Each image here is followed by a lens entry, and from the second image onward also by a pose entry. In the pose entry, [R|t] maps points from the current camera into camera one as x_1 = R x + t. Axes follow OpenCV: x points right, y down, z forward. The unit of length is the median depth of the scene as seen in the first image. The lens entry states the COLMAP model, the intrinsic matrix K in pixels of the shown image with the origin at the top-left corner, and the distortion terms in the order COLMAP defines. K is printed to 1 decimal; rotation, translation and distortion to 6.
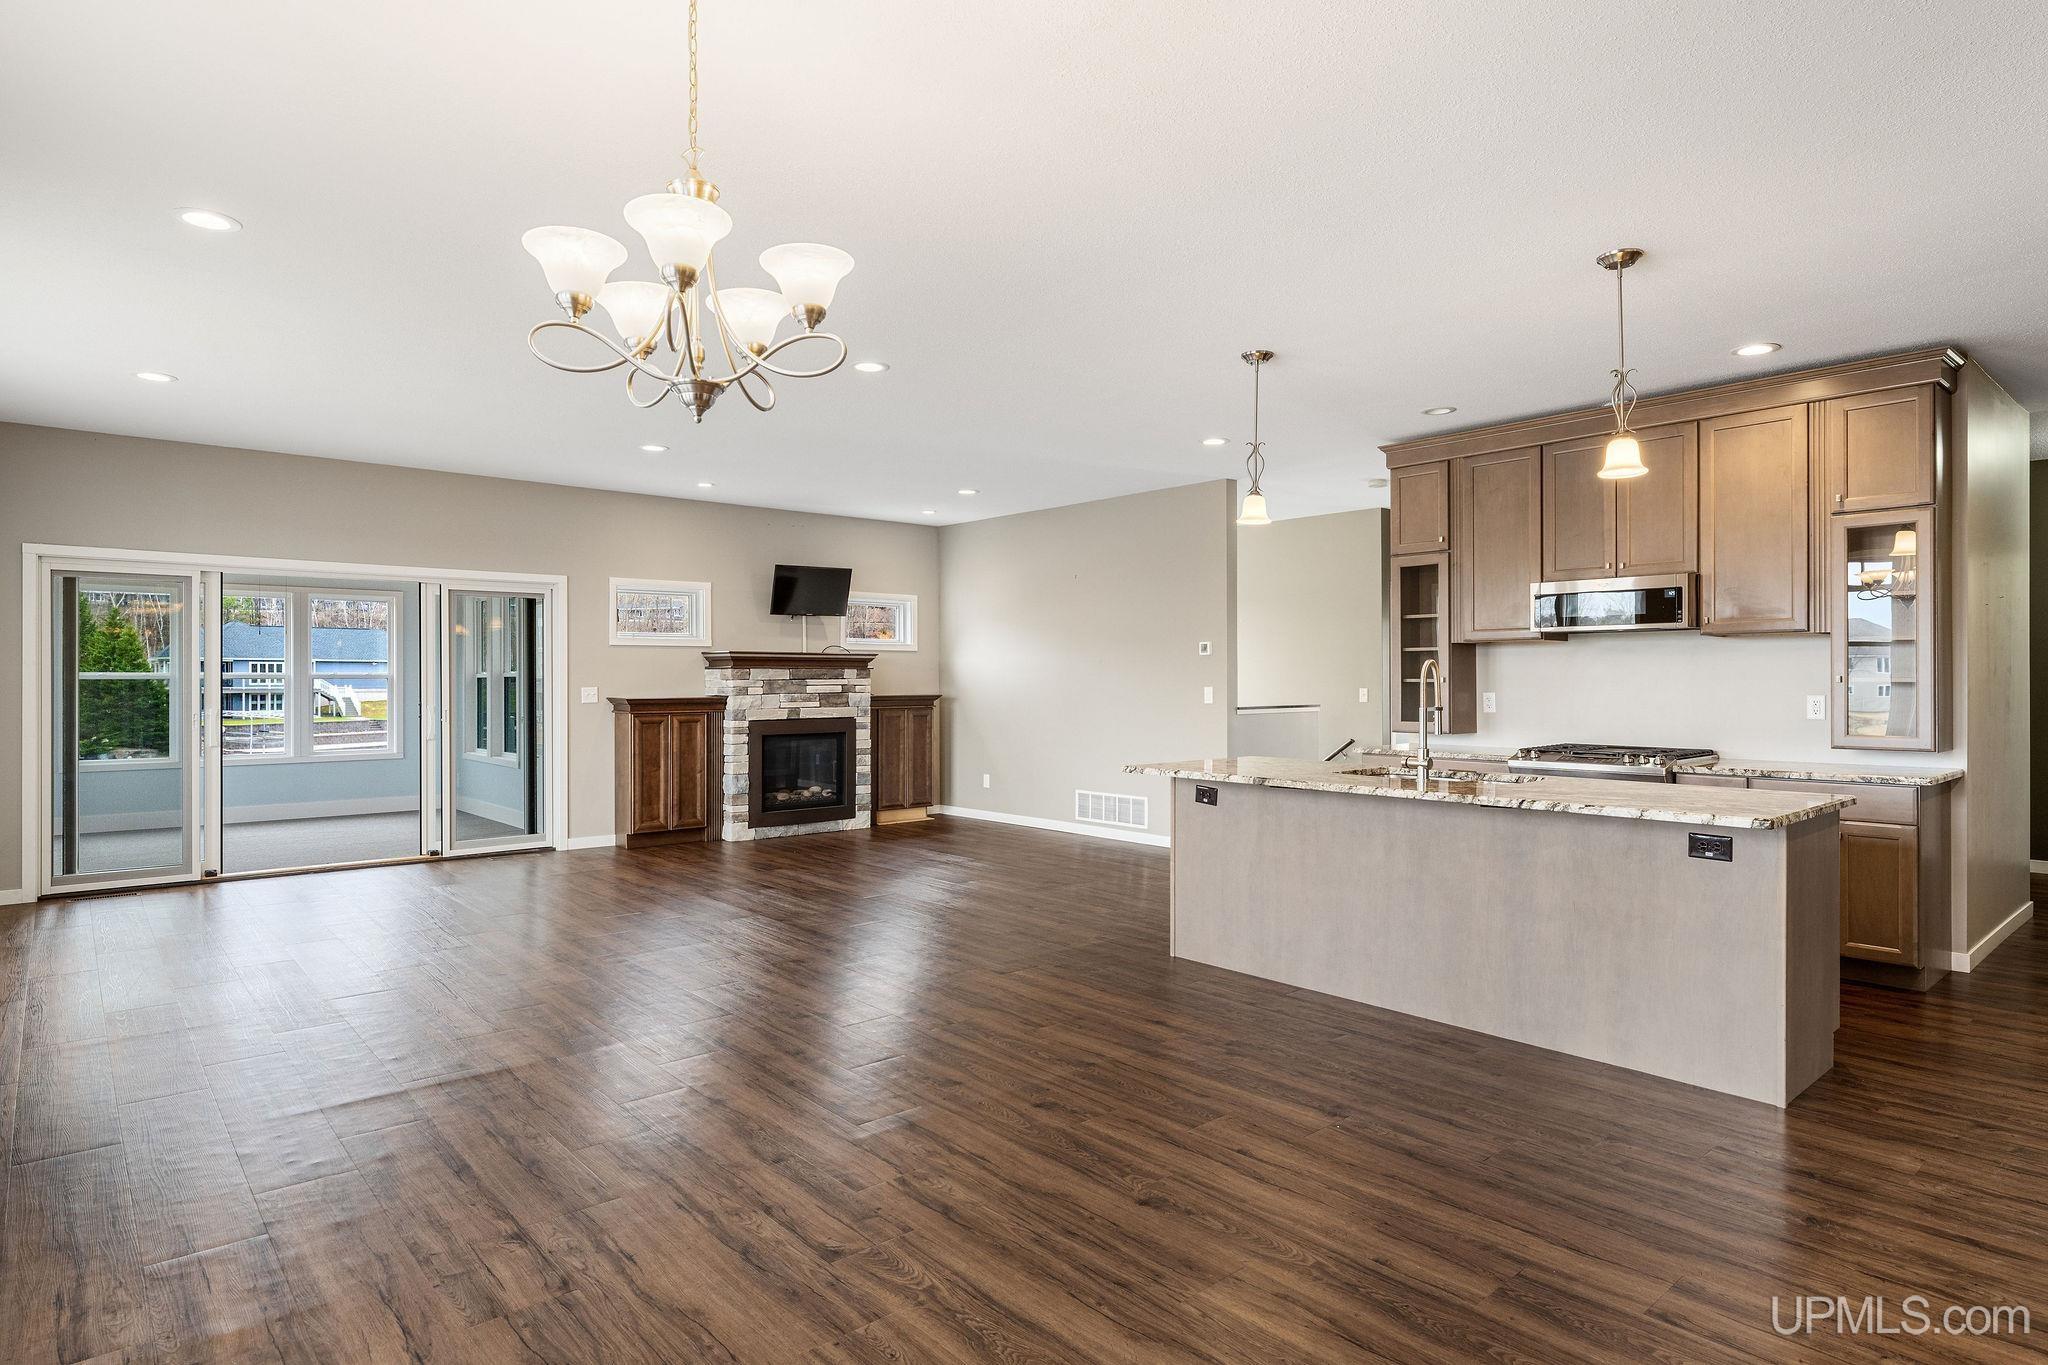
lens RADIAL K [[1087.3, 0, 1024.0], [0, 1087.3, 682.5], [0, 0, 1]] dist [-0.000070, 0.000433]
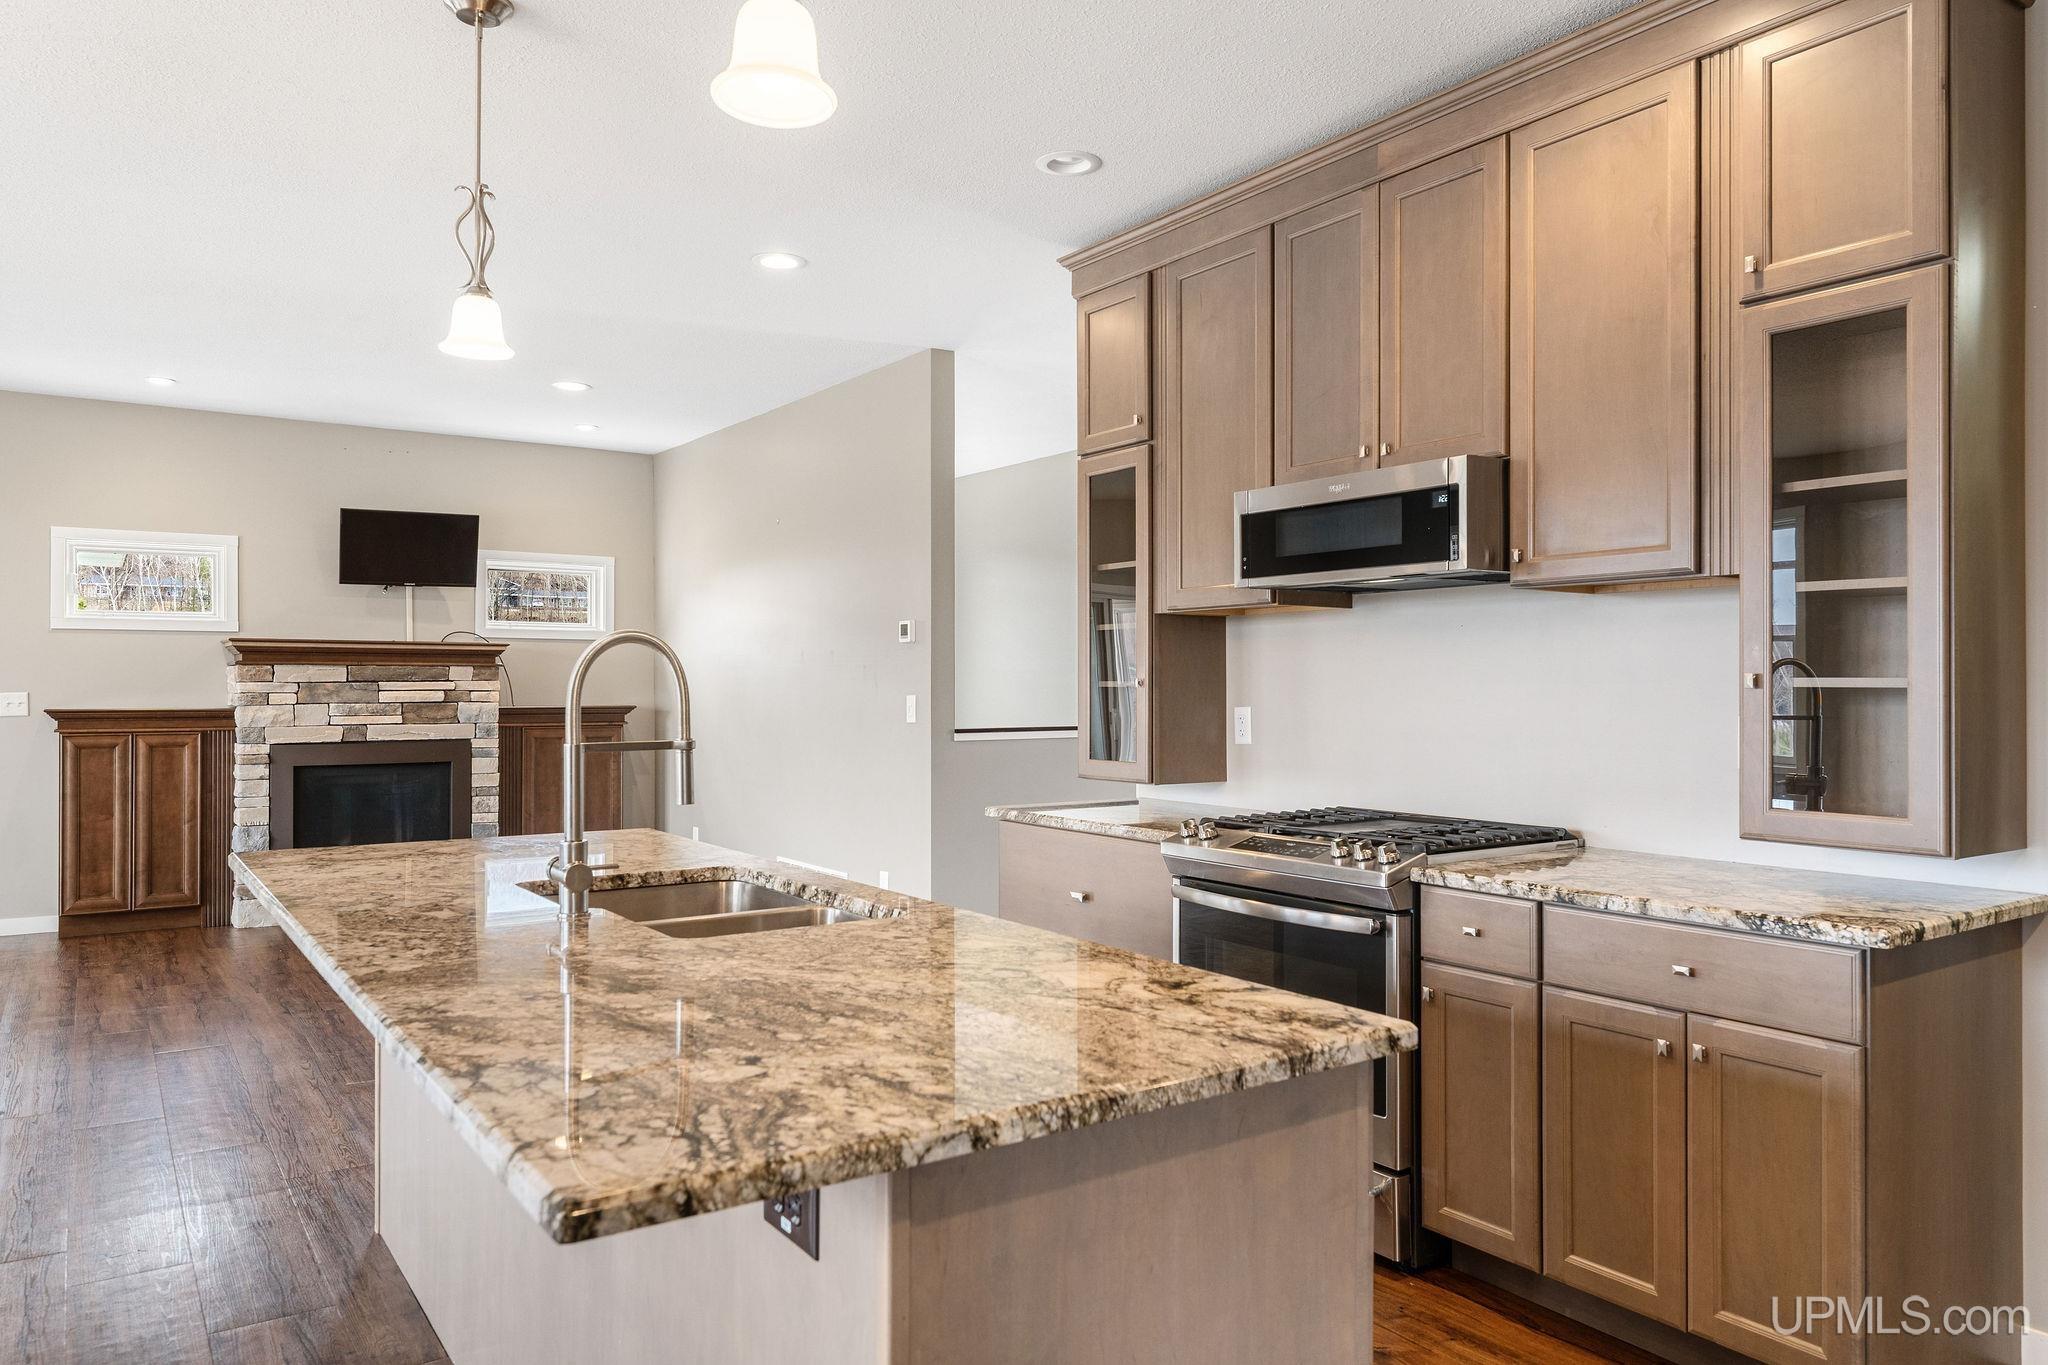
lens RADIAL K [[1349.6, 0, 1024.0], [0, 1349.6, 682.5], [0, 0, 1]] dist [0.003152, -0.001699]
pose [[0.993921, 0.002476, -0.110069, 0.286304], [-0.003077, 0.999981, -0.005290, 0.000809], [0.110053, 0.005597, 0.993910, 0.237329]]
